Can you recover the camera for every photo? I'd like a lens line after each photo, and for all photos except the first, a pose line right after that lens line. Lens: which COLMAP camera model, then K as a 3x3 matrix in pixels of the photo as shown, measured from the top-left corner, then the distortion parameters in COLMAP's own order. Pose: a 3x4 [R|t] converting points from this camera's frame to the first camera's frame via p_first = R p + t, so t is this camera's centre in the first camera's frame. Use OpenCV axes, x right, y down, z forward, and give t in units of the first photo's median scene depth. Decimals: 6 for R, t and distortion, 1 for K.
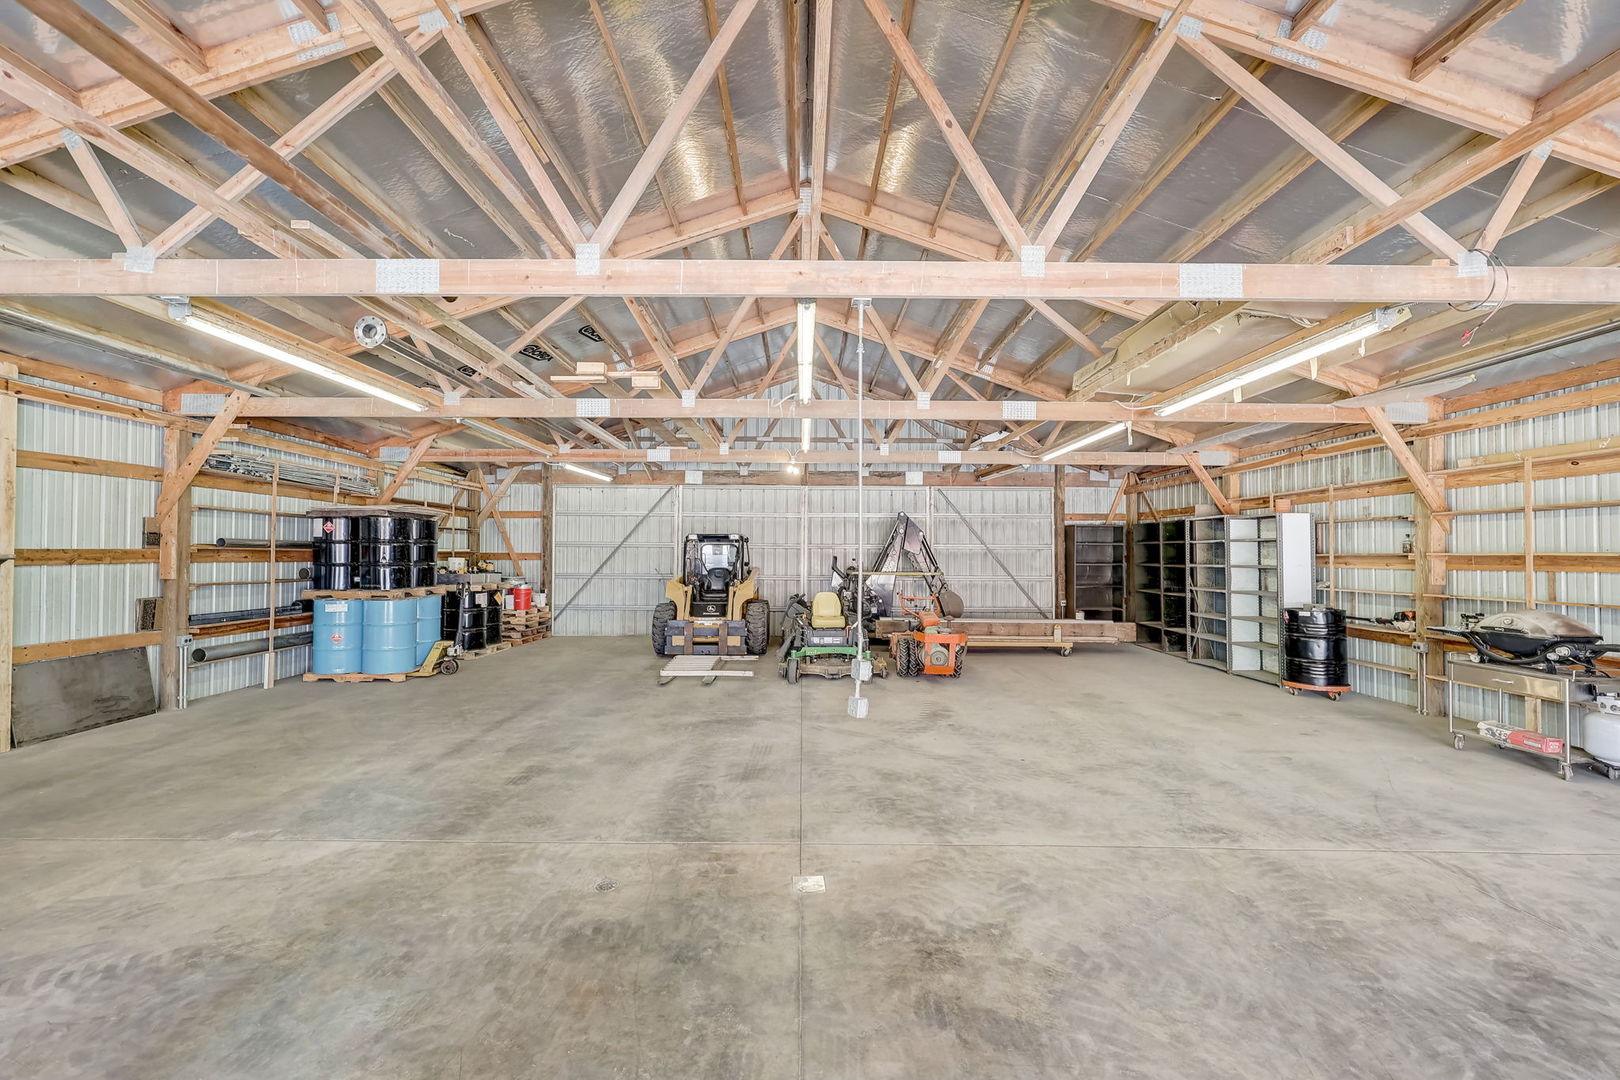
lens RADIAL K [[650.9, 0, 803.4], [0, 650.9, 543.1], [0, 0, 1]] dist [-0.000825, 0.000106]
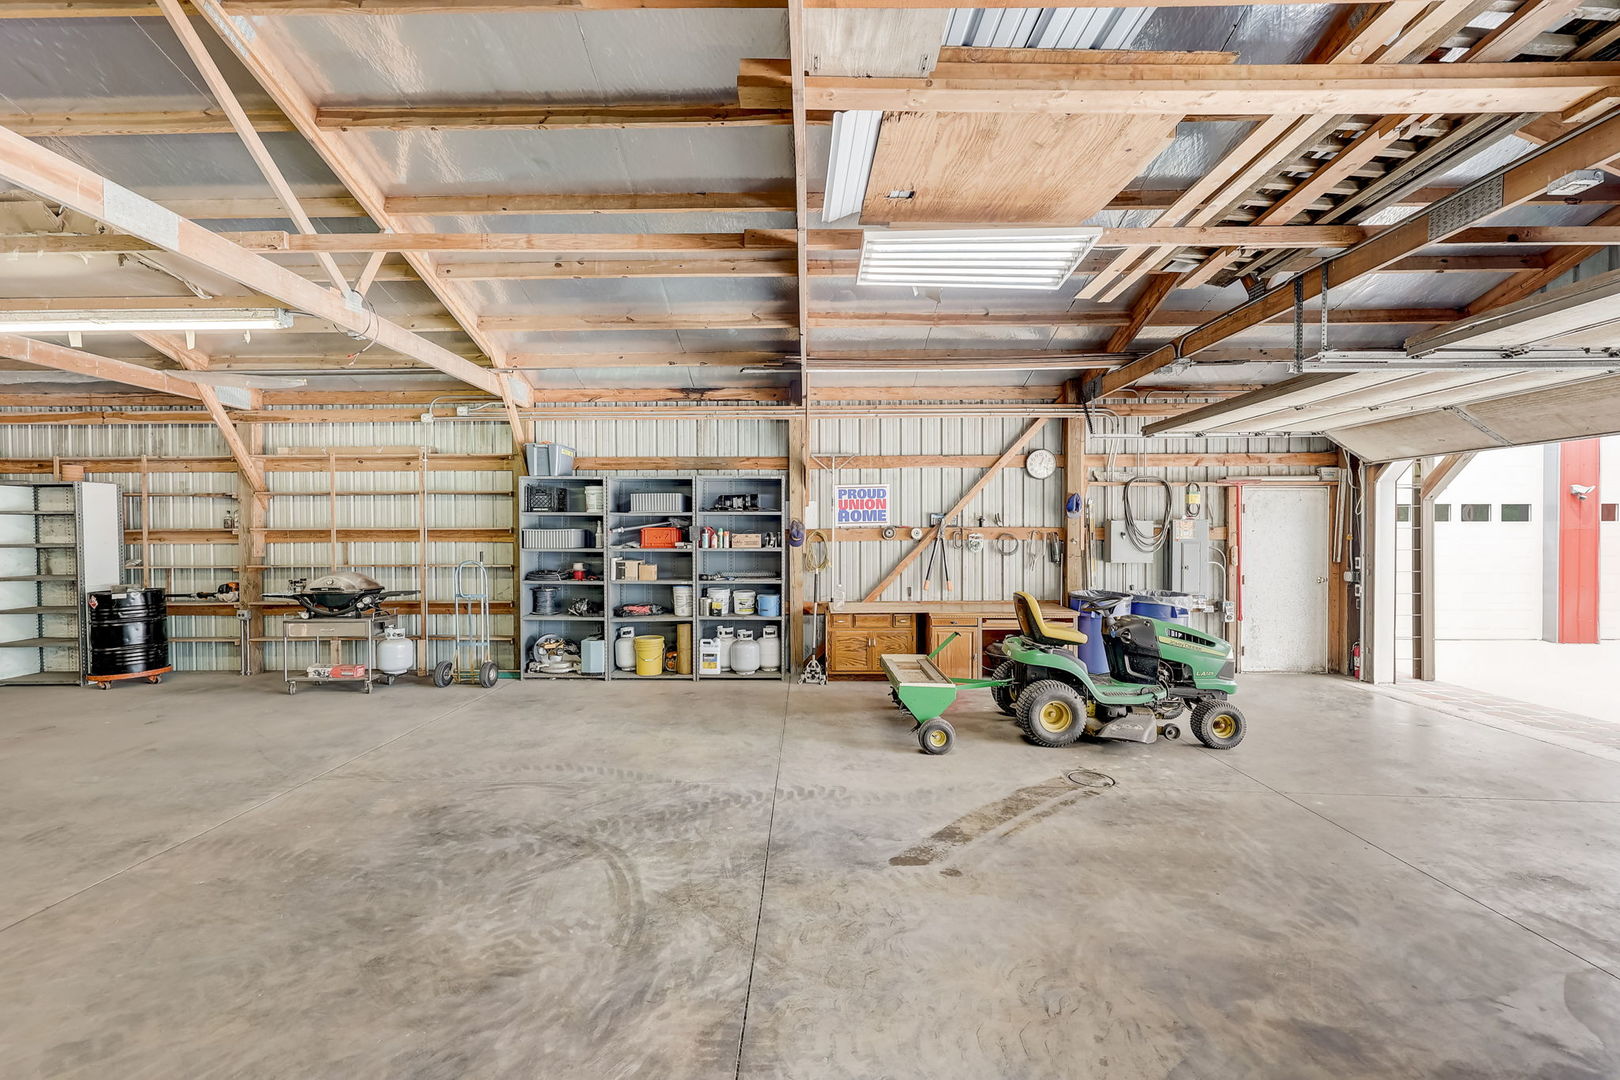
lens RADIAL K [[650.9, 0, 803.4], [0, 650.9, 543.1], [0, 0, 1]] dist [-0.000825, 0.000106]
pose [[0.009499, -0.025261, 0.999636, -0.136205], [-0.013167, 0.999591, 0.025385, -0.000048], [-0.999868, -0.013403, 0.009162, 0.055093]]
